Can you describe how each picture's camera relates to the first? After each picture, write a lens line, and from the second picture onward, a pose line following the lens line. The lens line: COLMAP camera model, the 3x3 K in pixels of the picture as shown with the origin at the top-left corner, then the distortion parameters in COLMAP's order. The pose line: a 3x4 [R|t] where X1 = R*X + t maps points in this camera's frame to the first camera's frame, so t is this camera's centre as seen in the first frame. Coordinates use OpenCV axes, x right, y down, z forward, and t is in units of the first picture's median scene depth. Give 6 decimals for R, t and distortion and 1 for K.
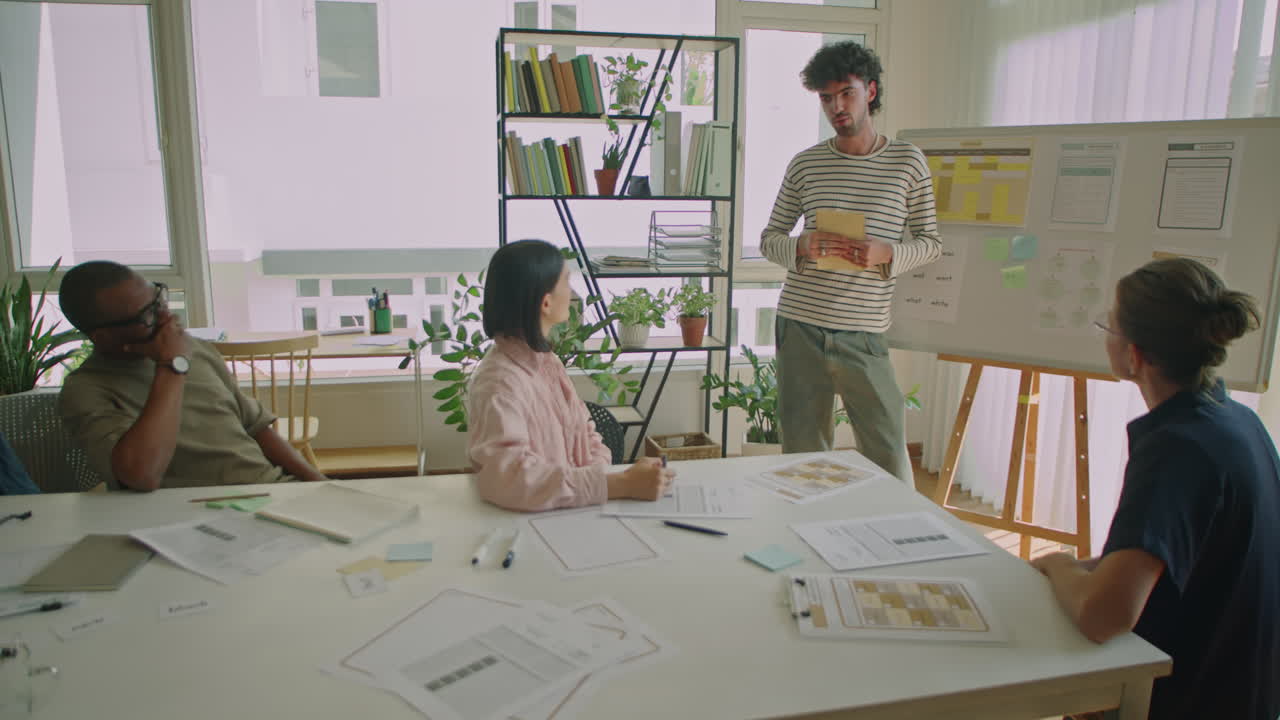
lens RADIAL K [[908.9, 0, 639.7], [0, 908.9, 350.4], [0, 0, 1]] dist [0.011836, 0.003922]
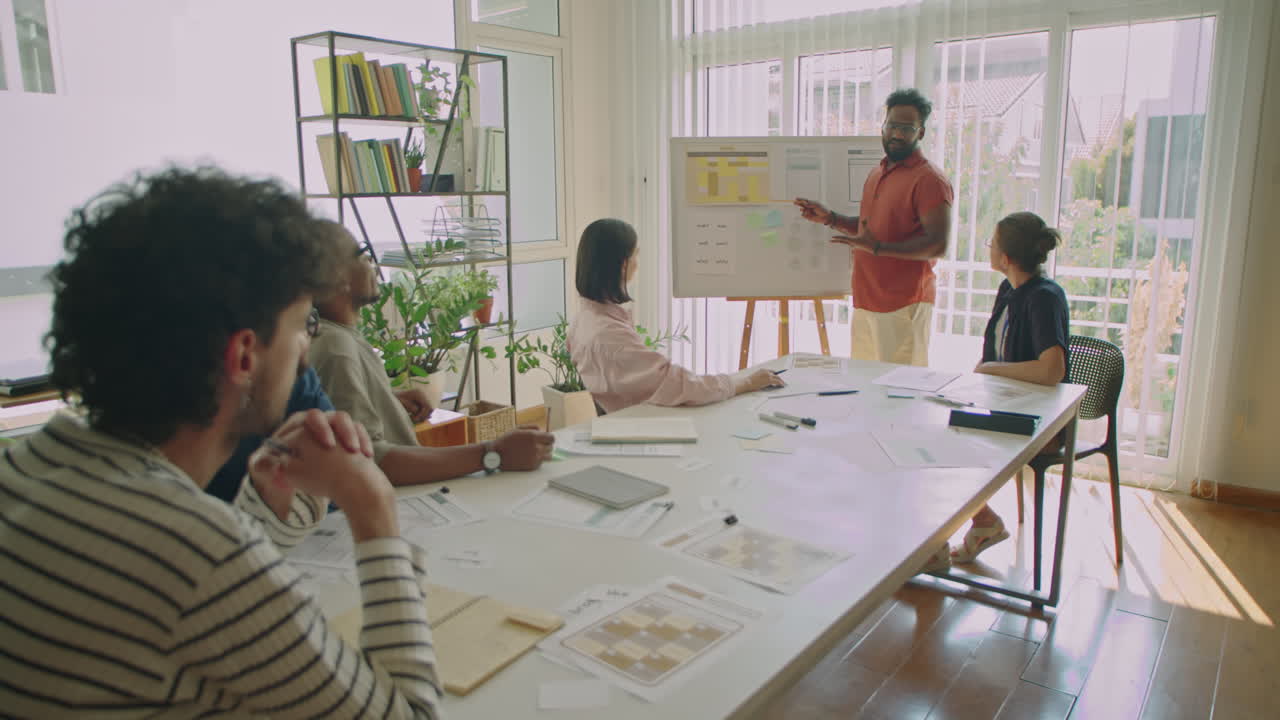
lens RADIAL K [[908.9, 0, 641.5], [0, 908.9, 366.4], [0, 0, 1]] dist [0.011836, 0.003922]
pose [[0.755385, -0.147889, 0.638374, -0.587565], [0.134944, 0.988426, 0.069305, -0.004355], [-0.641236, 0.033793, 0.766600, 0.001568]]
